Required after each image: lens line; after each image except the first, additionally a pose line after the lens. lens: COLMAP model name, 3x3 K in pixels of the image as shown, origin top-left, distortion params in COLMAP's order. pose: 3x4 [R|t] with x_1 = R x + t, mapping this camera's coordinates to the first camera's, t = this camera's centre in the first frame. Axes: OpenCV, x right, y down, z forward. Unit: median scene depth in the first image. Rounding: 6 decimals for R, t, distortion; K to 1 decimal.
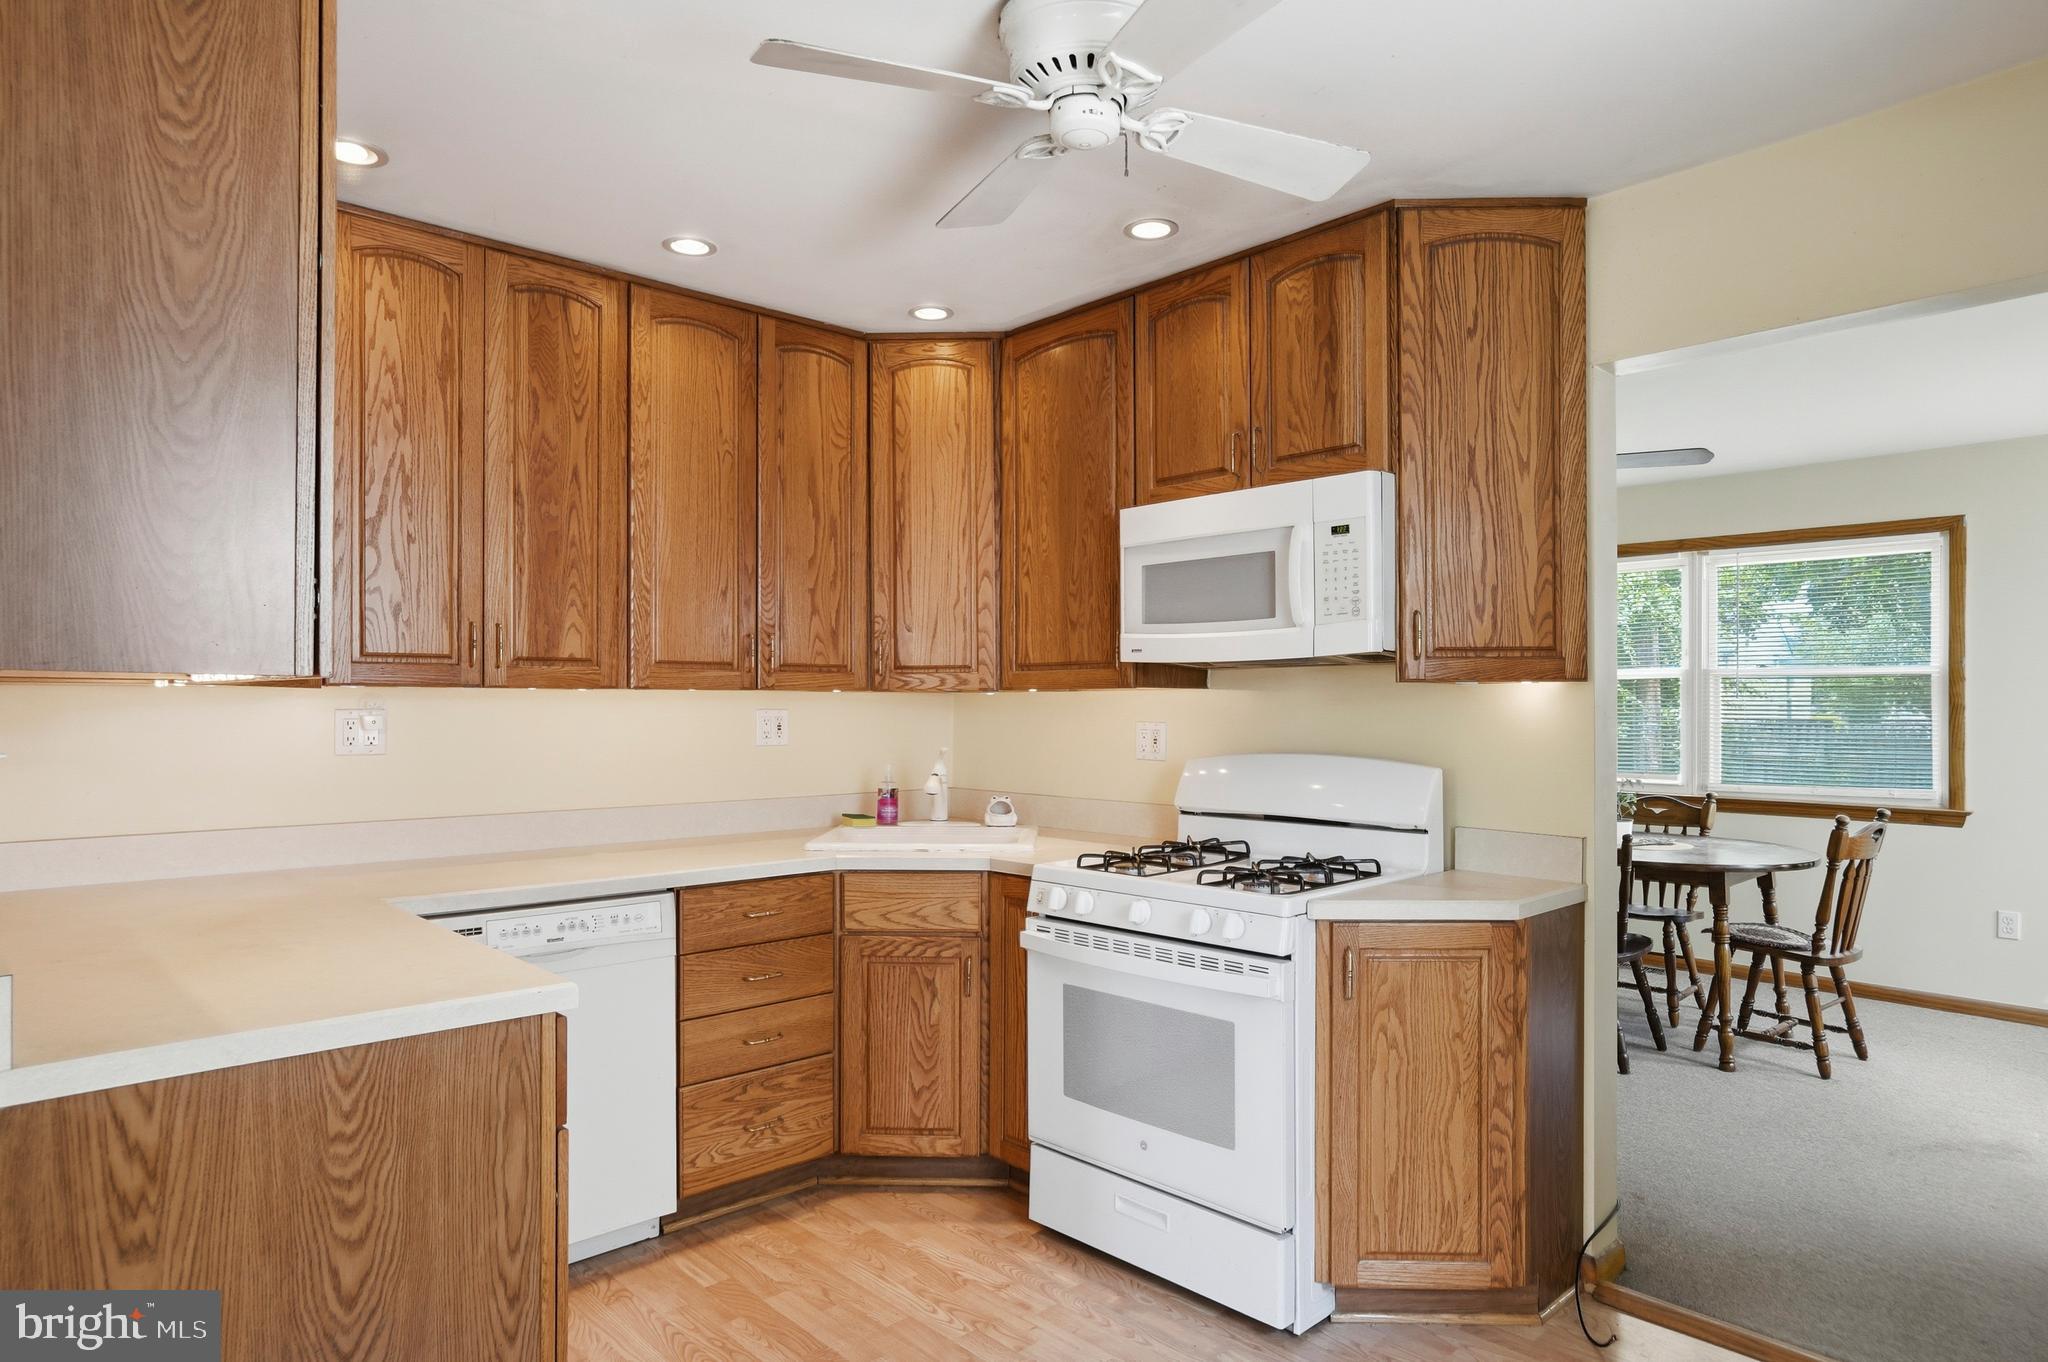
lens RADIAL K [[1203.8, 0, 1021.9], [0, 1203.8, 702.1], [0, 0, 1]] dist [-0.033851, 0.035908]
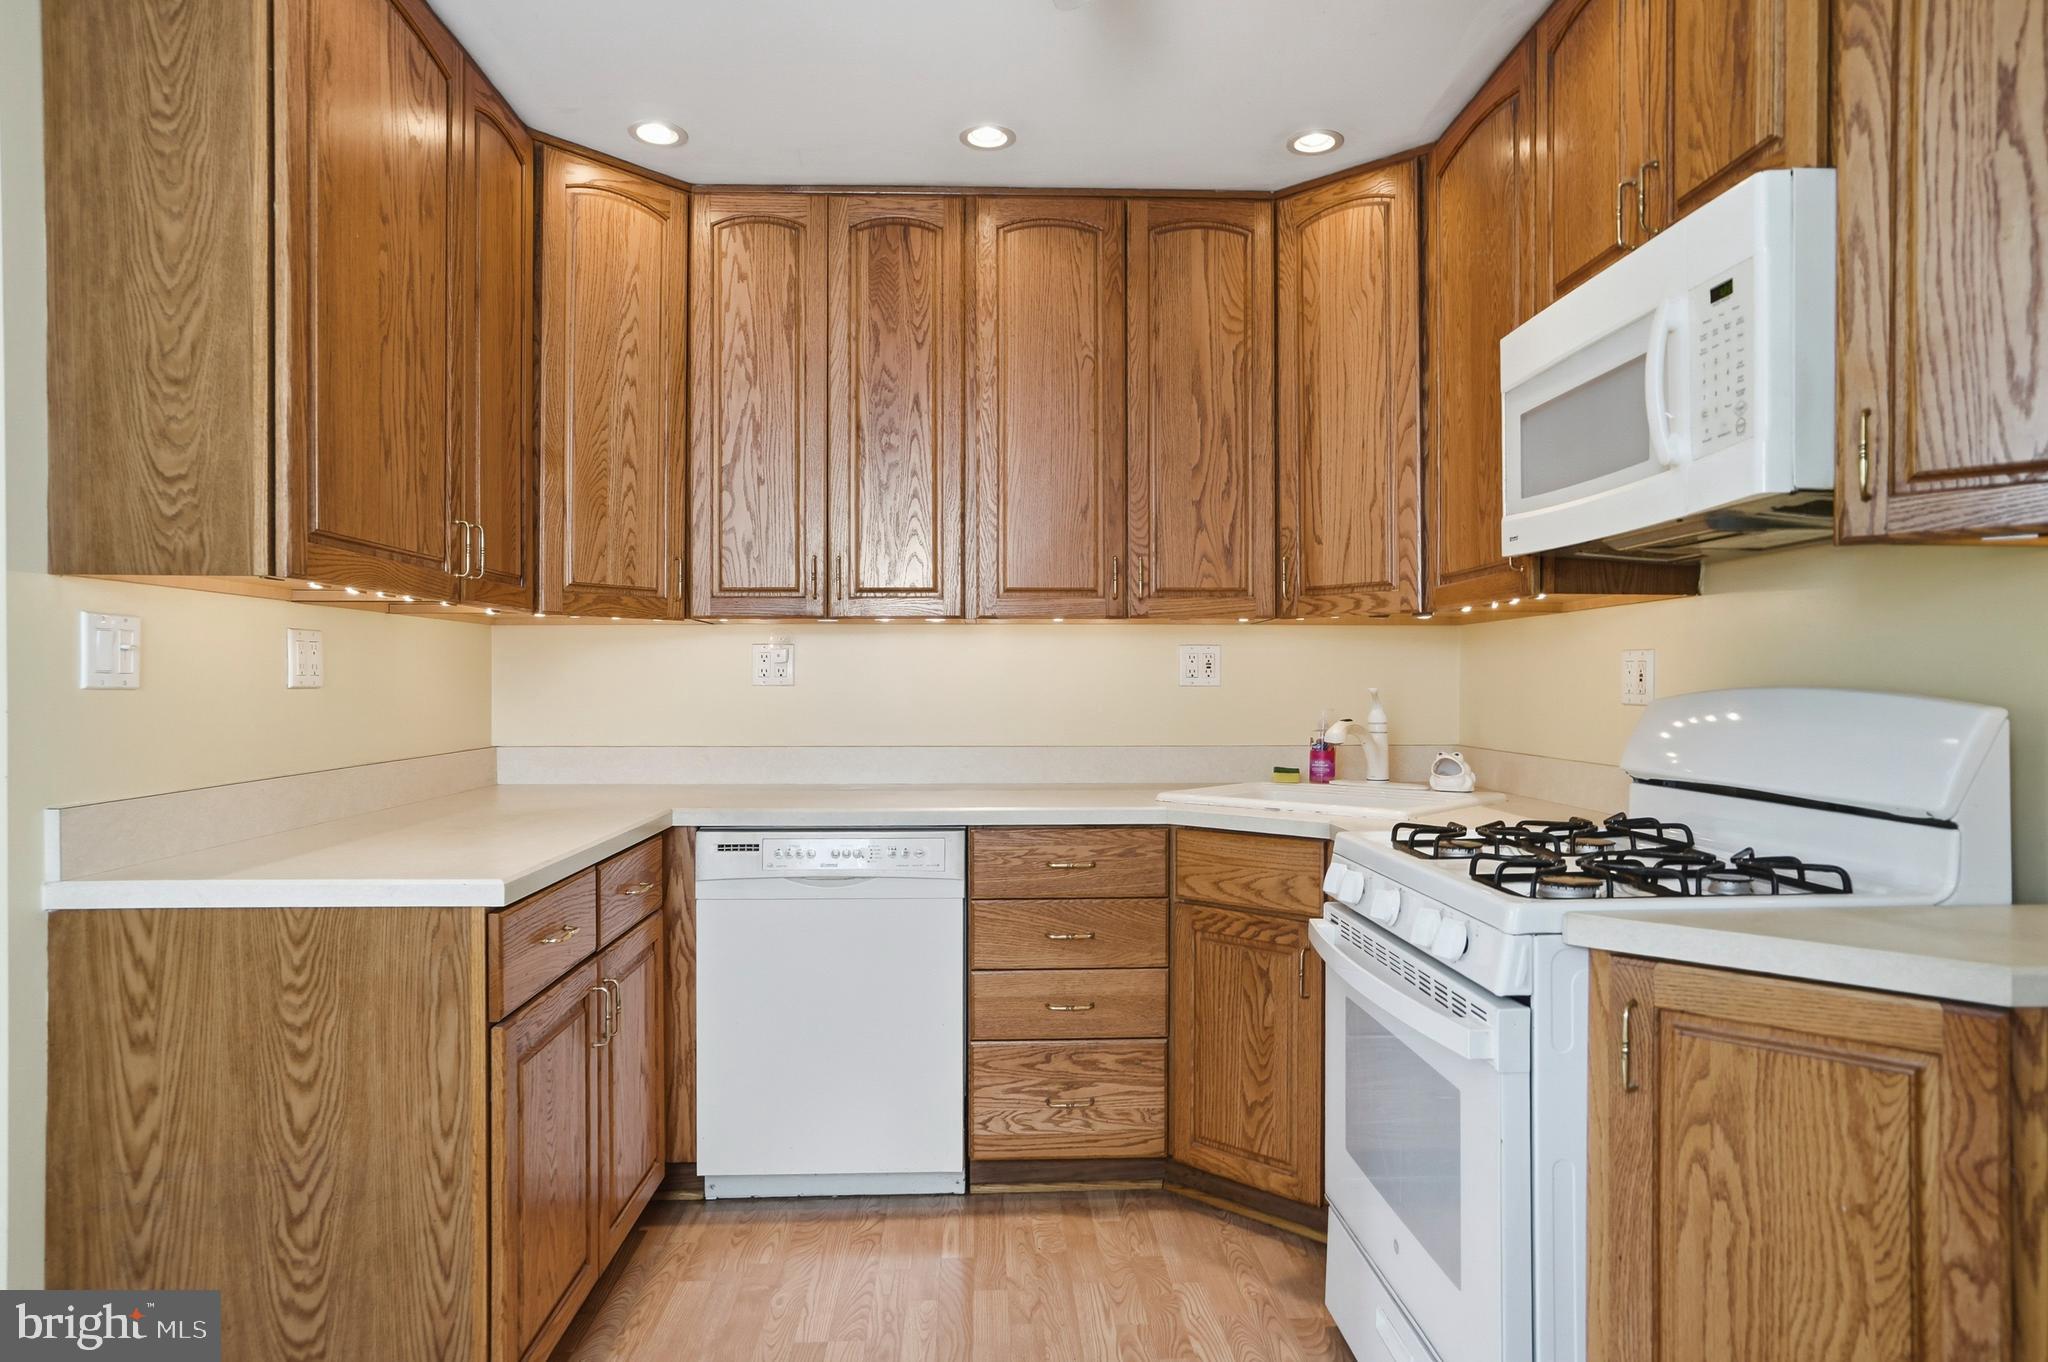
lens RADIAL K [[1218.1, 0, 1024.0], [0, 1218.1, 681.0], [0, 0, 1]] dist [-0.040241, 0.045206]
pose [[0.758353, -0.001539, -0.651842, 0.364830], [0.002600, 0.999996, 0.000663, 0.041484], [0.651839, -0.002197, 0.758355, 0.312622]]
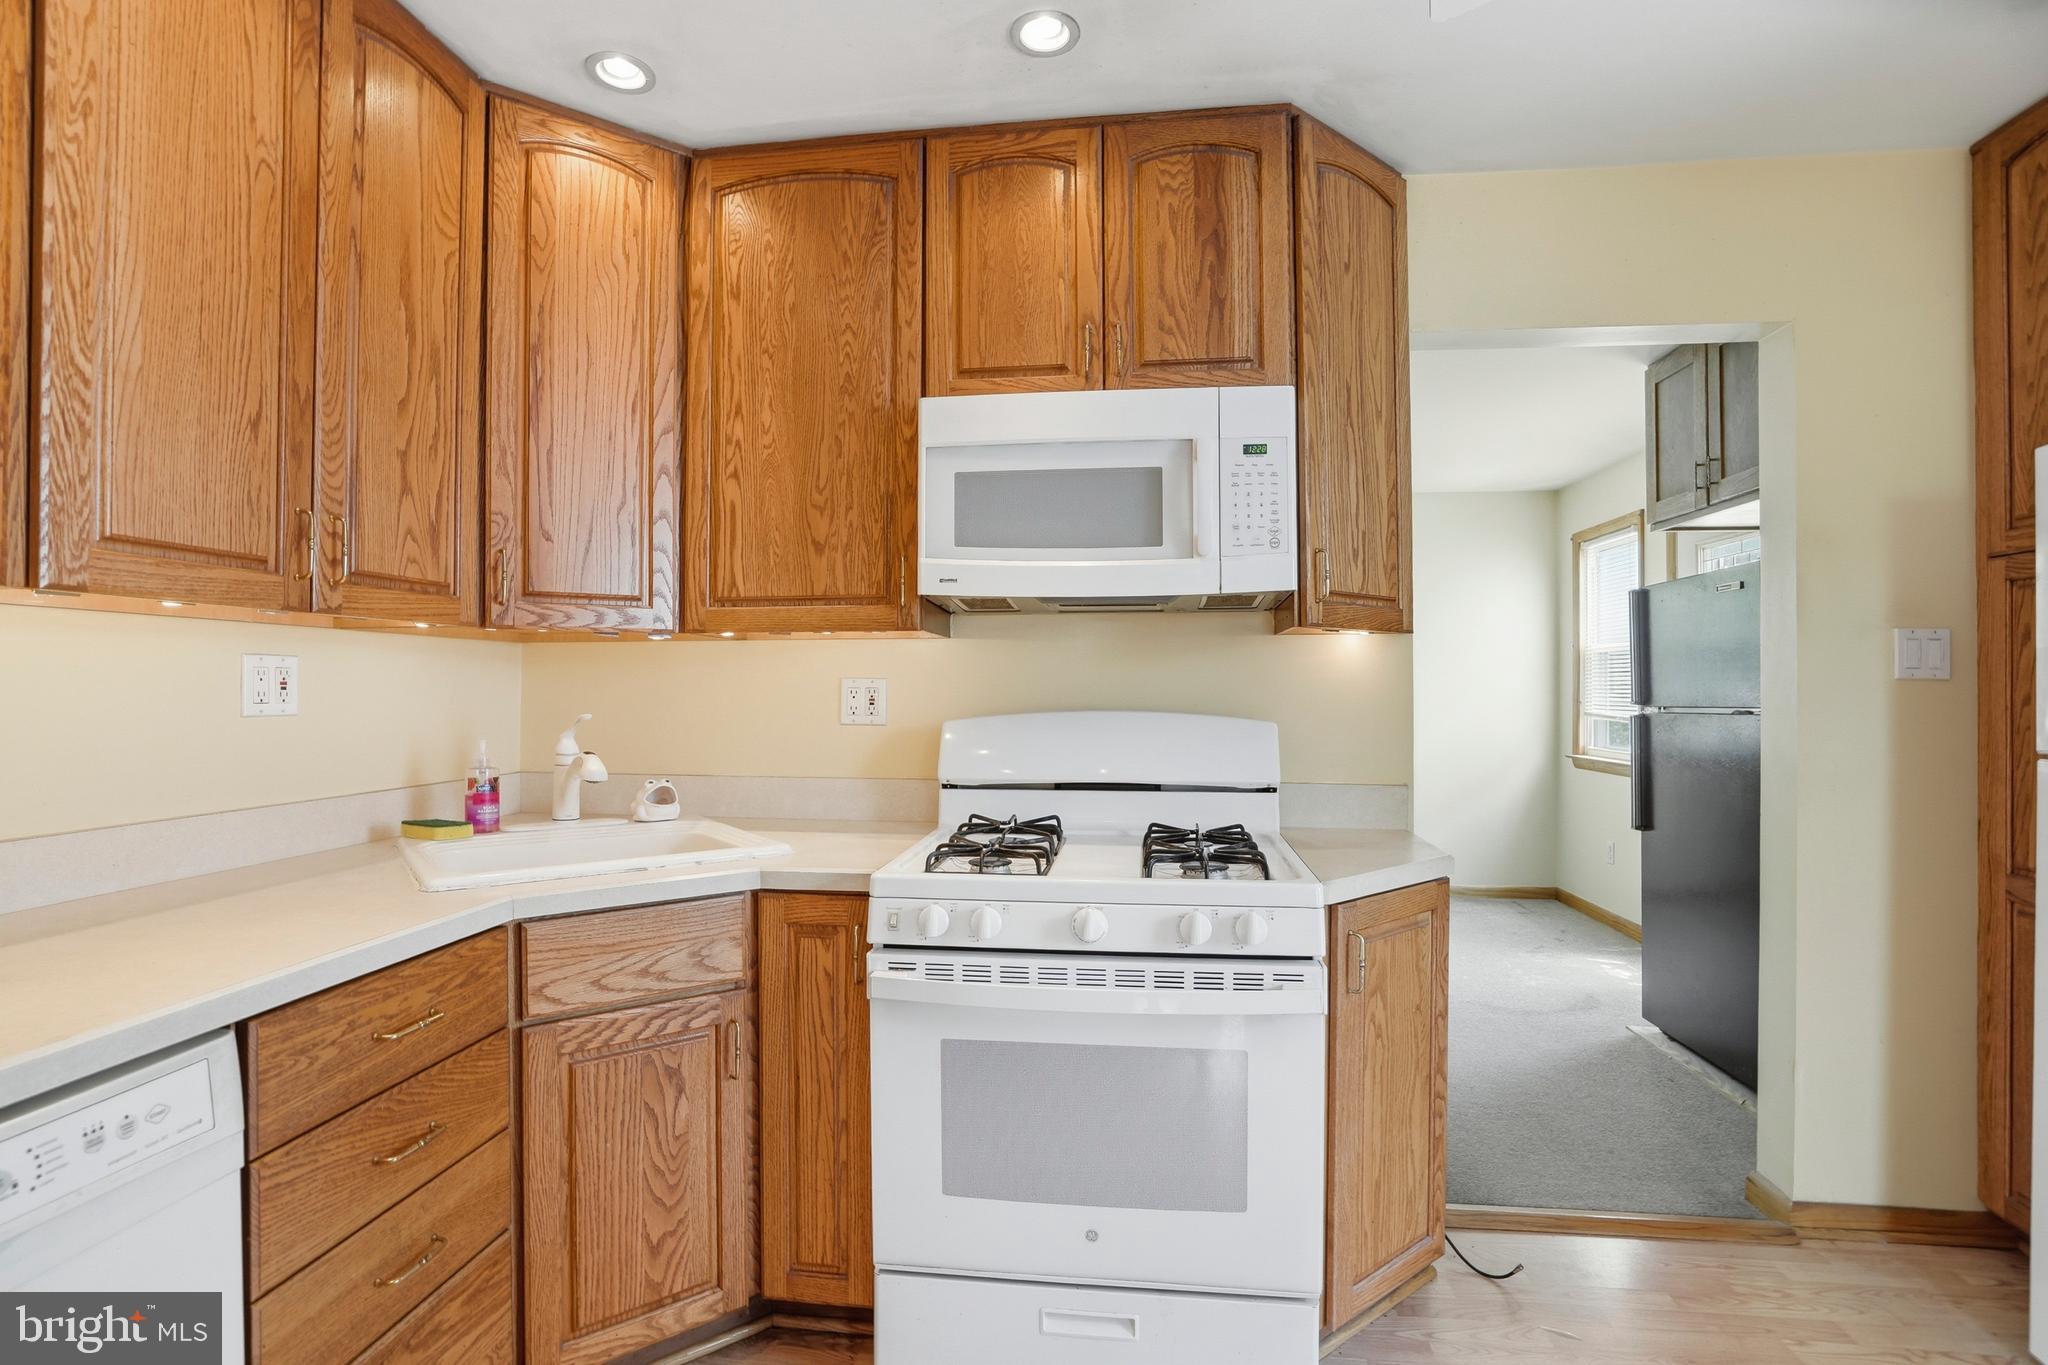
lens RADIAL K [[963.5, 0, 1024.0], [0, 963.5, 682.5], [0, 0, 1]] dist [-0.061817, 0.024412]
pose [[0.766618, 0.004803, 0.642086, -0.288453], [-0.002519, 0.999987, -0.004472, 0.027423], [-0.642099, 0.001811, 0.766620, 0.537639]]
